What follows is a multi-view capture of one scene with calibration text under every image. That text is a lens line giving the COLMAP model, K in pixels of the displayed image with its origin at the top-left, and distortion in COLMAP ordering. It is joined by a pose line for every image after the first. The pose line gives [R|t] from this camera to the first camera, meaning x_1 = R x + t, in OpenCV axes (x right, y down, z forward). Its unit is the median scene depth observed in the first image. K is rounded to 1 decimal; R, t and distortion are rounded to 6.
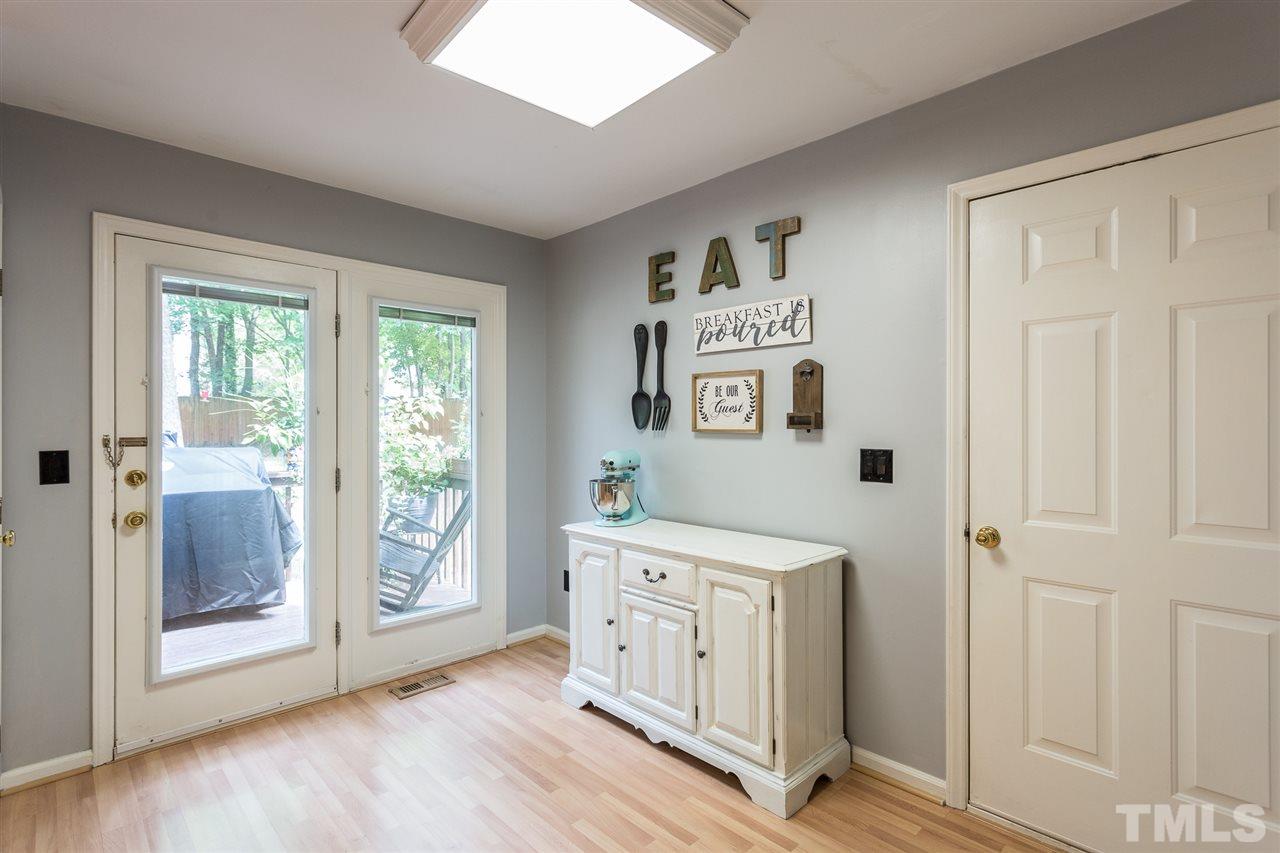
lens RADIAL K [[616.2, 0, 640.5], [0, 616.2, 421.5], [0, 0, 1]] dist [-0.002499, 0.000131]
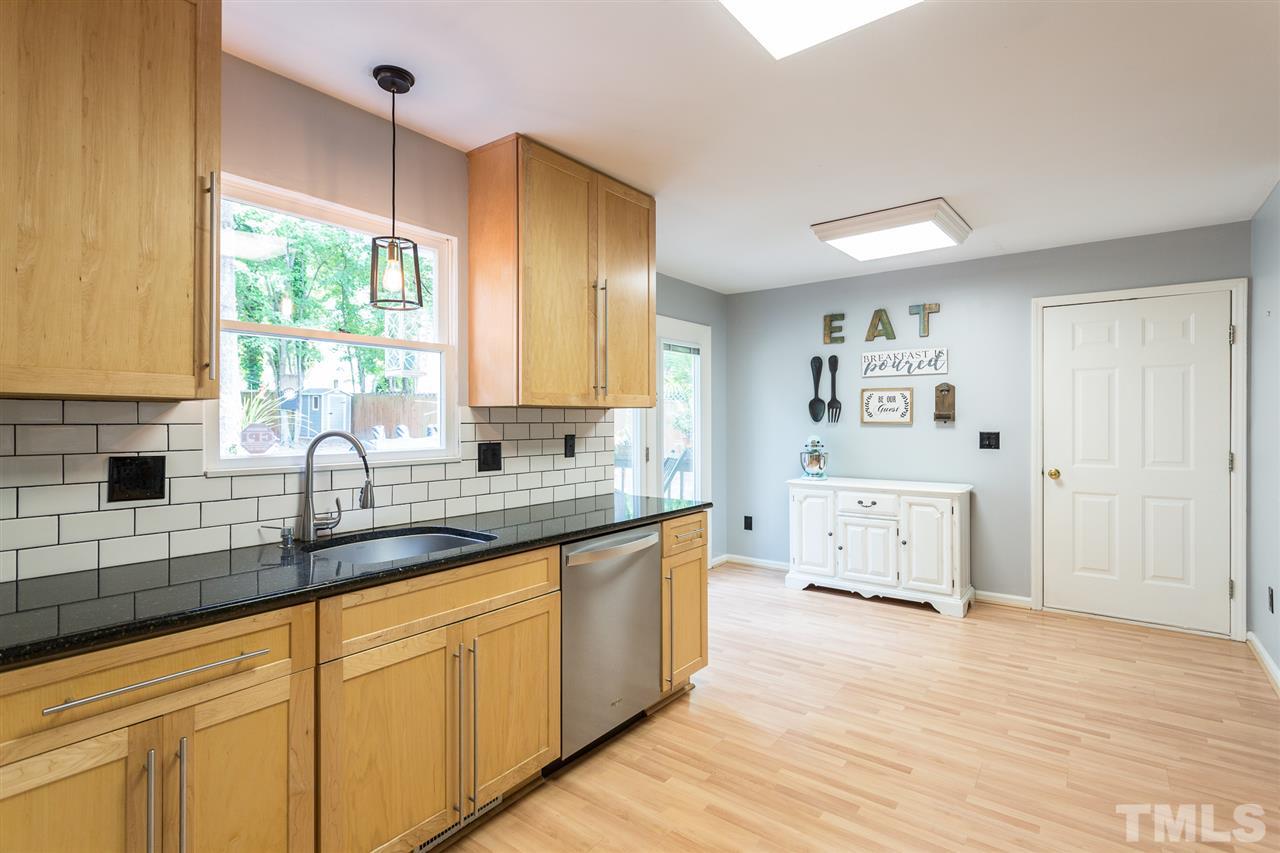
lens RADIAL K [[612.2, 0, 641.0], [0, 612.2, 415.8], [0, 0, 1]] dist [-0.000821, 0.000071]
pose [[0.988856, -0.001951, 0.148863, -0.835698], [0.001998, 0.999998, -0.000168, -0.004823], [-0.148862, 0.000464, 0.988858, -0.614704]]
